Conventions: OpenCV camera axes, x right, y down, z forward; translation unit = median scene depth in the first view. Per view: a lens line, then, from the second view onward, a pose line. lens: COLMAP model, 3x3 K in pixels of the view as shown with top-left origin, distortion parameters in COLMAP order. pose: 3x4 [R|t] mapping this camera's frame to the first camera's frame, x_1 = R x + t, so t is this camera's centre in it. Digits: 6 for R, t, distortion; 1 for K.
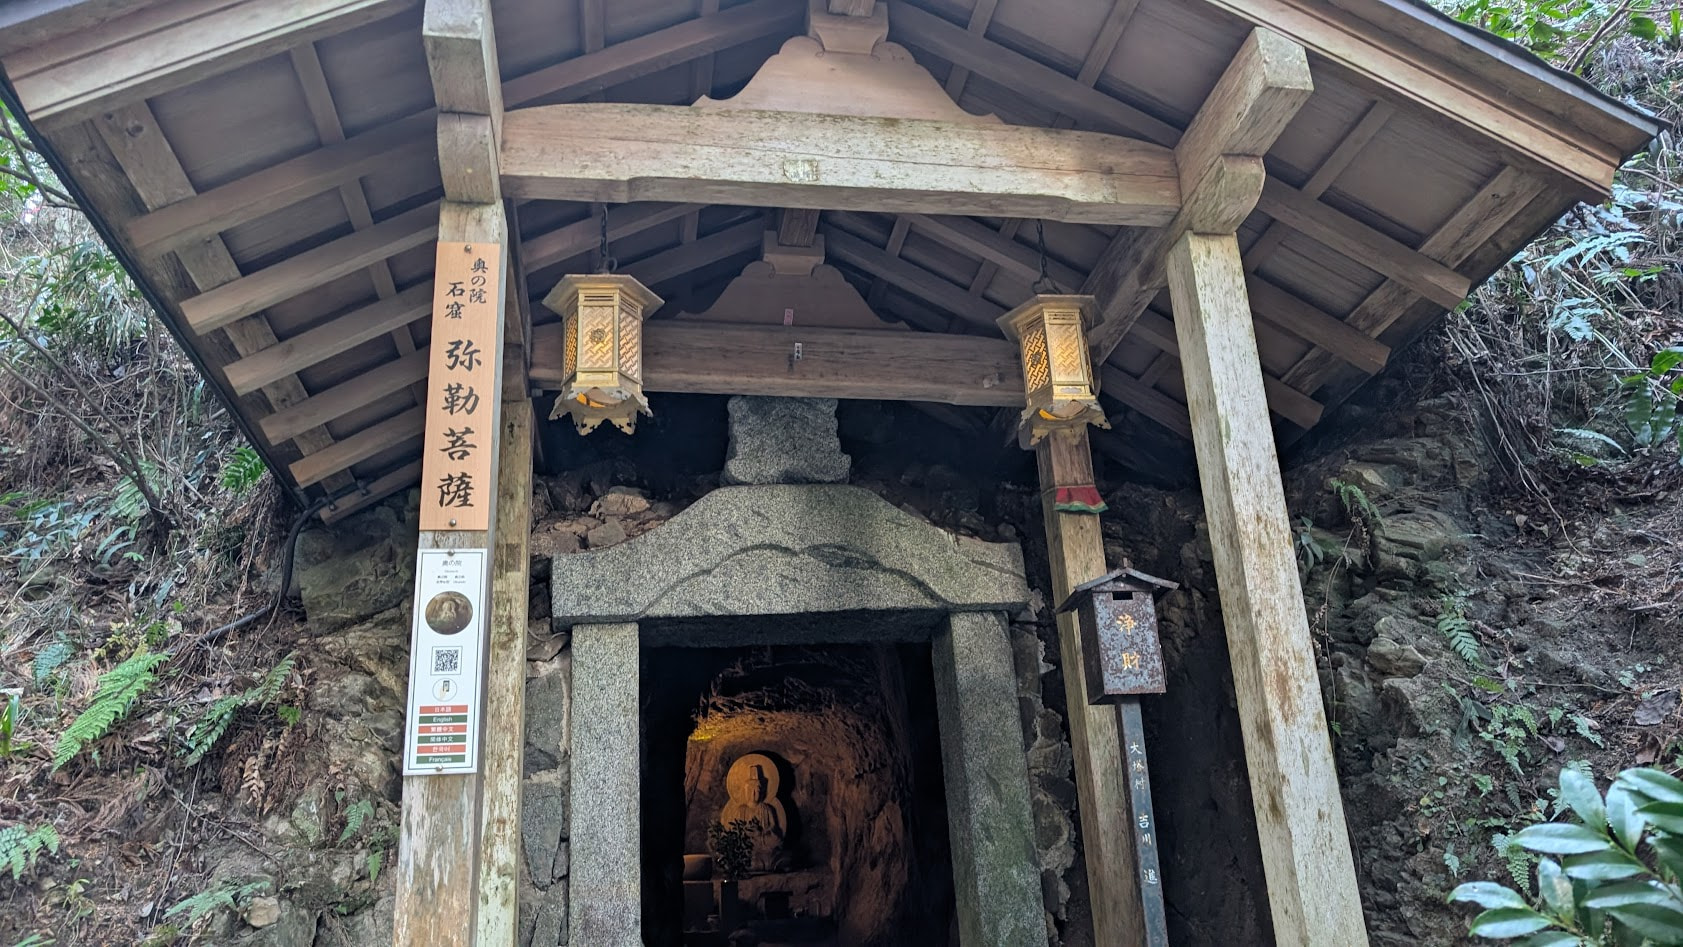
lens RADIAL K [[1277.5, 0, 841.5], [0, 1277.5, 473.5], [0, 0, 1]] dist [0.010789, 0.004763]
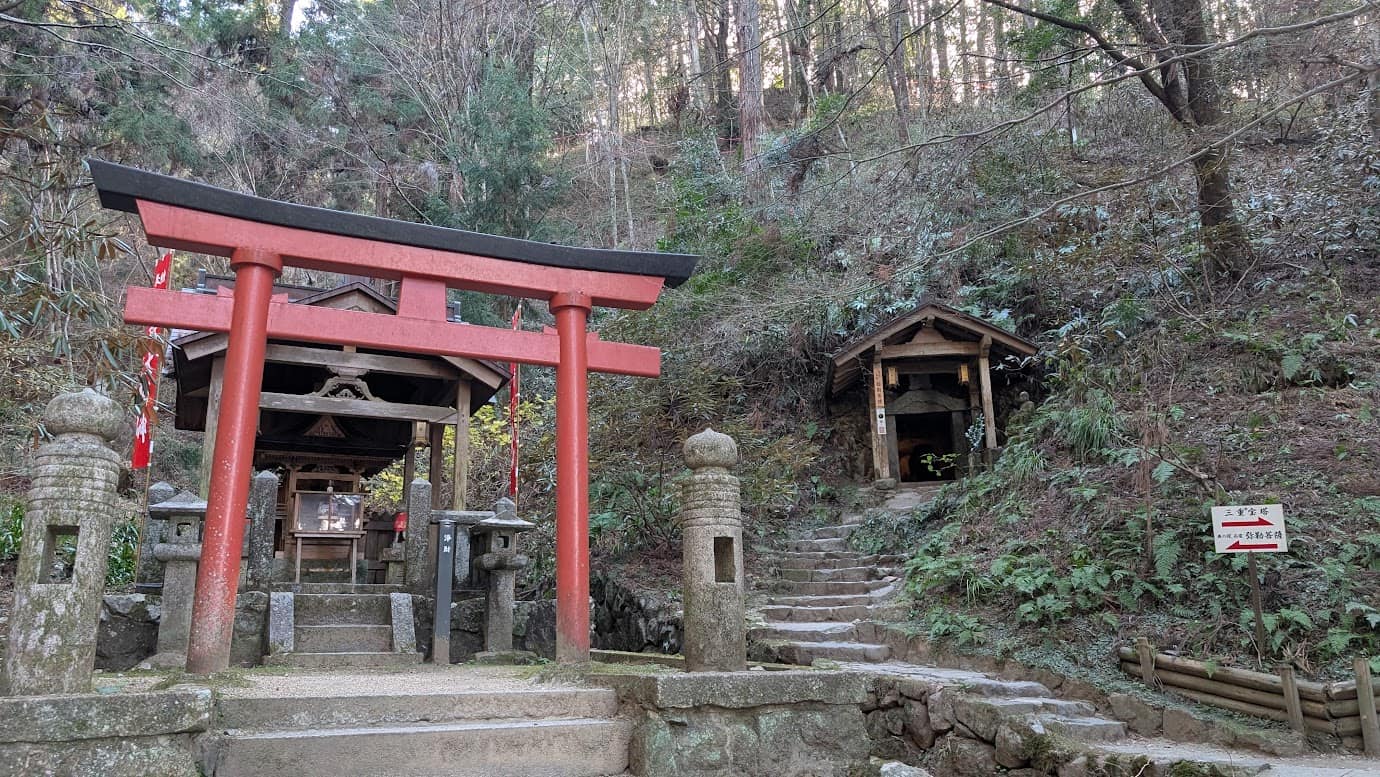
lens RADIAL K [[1054.1, 0, 690.0], [0, 1054.1, 388.5], [0, 0, 1]] dist [0.189390, 0.000895]
pose [[0.968117, -0.032113, -0.248433, 0.162596], [0.058006, 0.993532, 0.097618, -0.600260], [0.243692, -0.108916, 0.963718, -4.384347]]
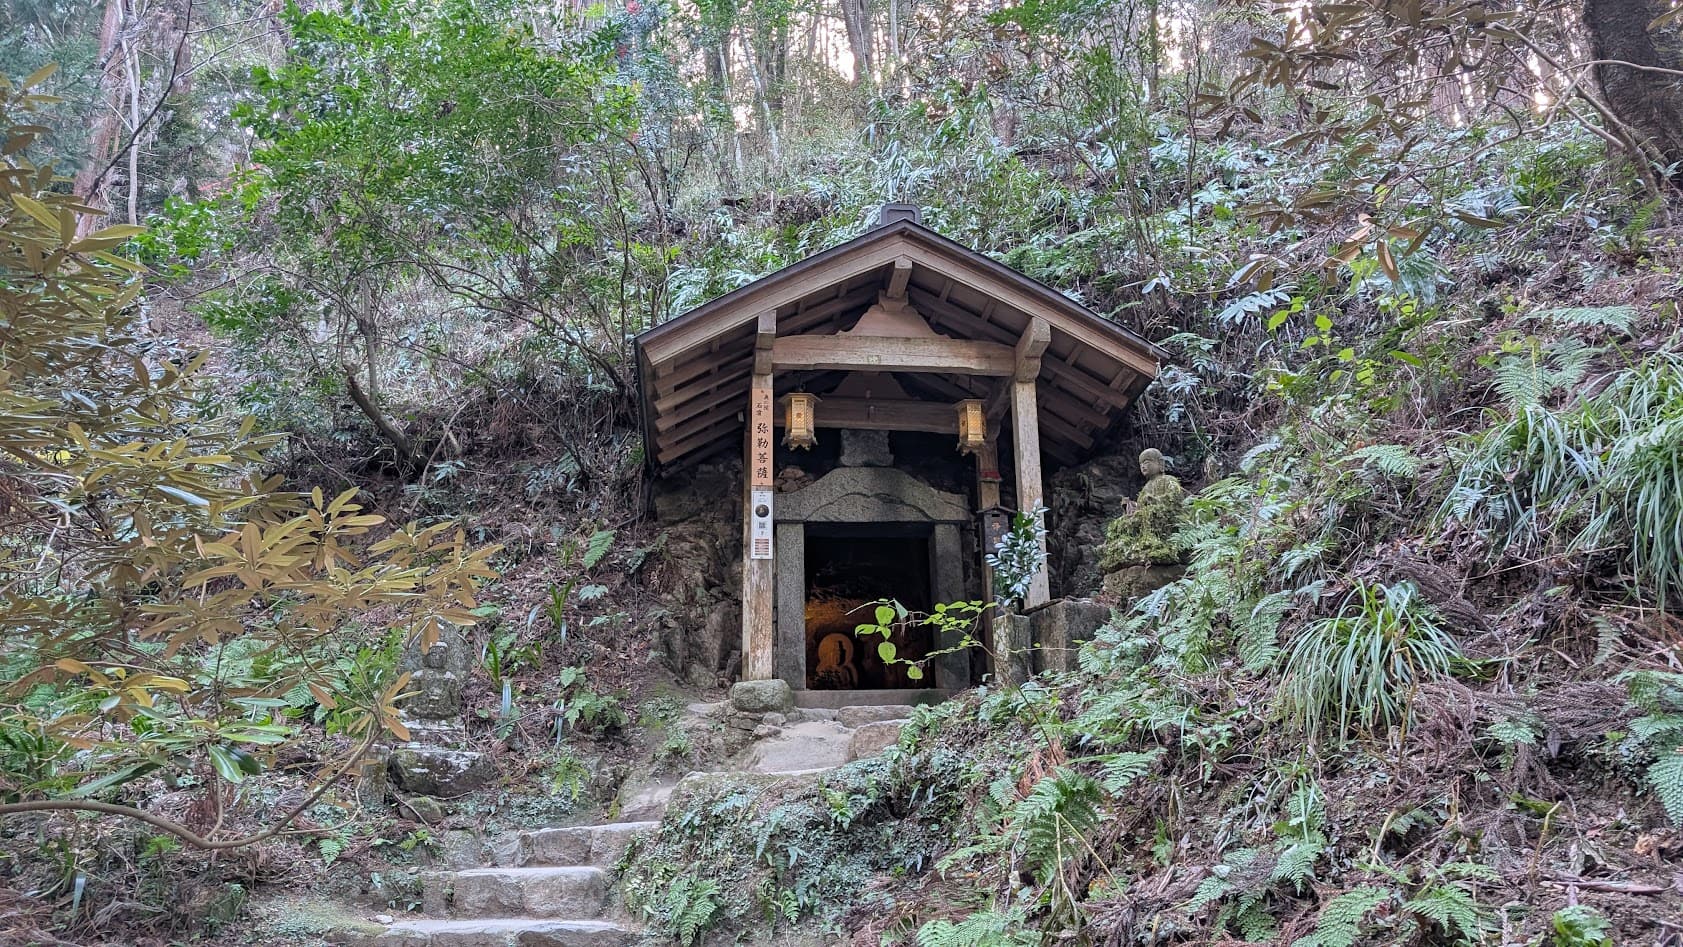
lens RADIAL K [[1315.4, 0, 839.1], [0, 1315.4, 448.7], [0, 0, 1]] dist [0.034602, 0.001012]
pose [[0.998153, 0.021612, -0.056779, 0.051997], [-0.020477, 0.999580, 0.020504, -0.085873], [0.057199, -0.019303, 0.998176, -1.643778]]
